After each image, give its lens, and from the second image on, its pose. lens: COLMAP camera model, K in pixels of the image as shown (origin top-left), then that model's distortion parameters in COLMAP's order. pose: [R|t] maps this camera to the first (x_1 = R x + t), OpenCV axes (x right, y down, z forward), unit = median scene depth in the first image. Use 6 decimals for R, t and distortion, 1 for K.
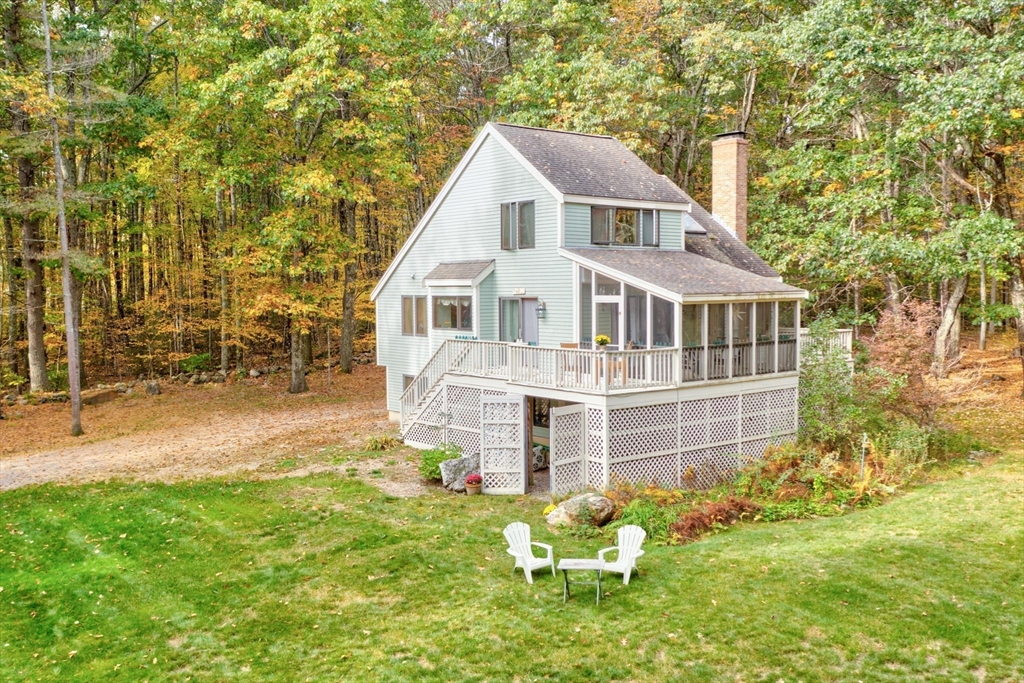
lens RADIAL K [[960.8, 0, 512.0], [0, 960.8, 341.5], [0, 0, 1]] dist [0.002406, 0.002880]
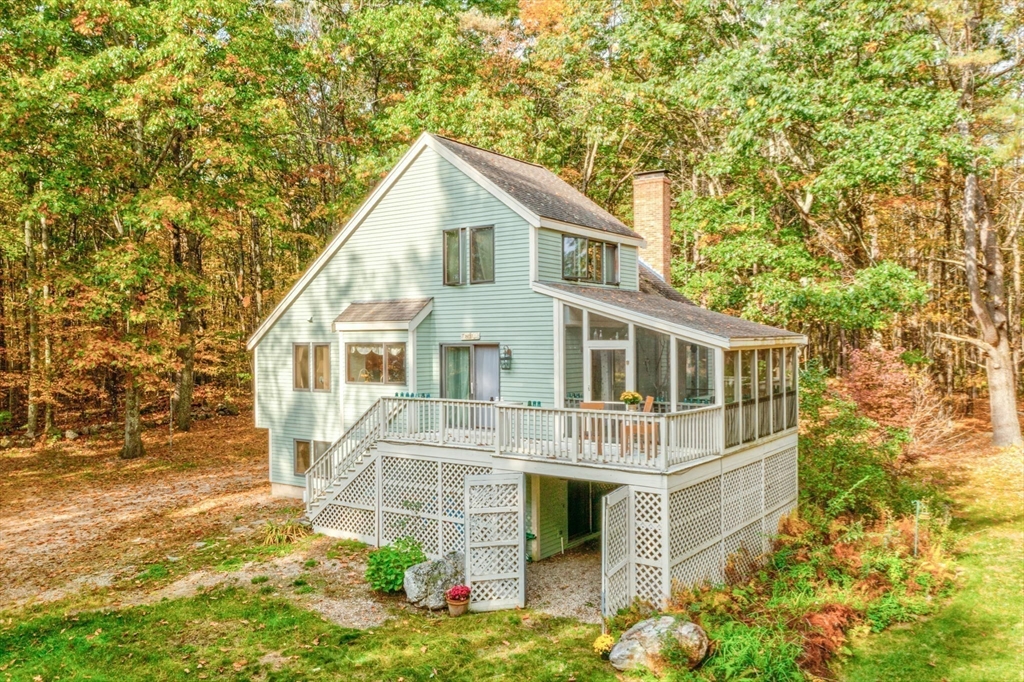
lens RADIAL K [[793.1, 0, 512.0], [0, 793.1, 341.0], [0, 0, 1]] dist [0.001983, -0.000718]
pose [[0.961937, 0.000476, 0.273271, -0.139391], [0.015138, 0.998370, -0.055026, -0.010733], [-0.272852, 0.057068, 0.960362, 0.340237]]
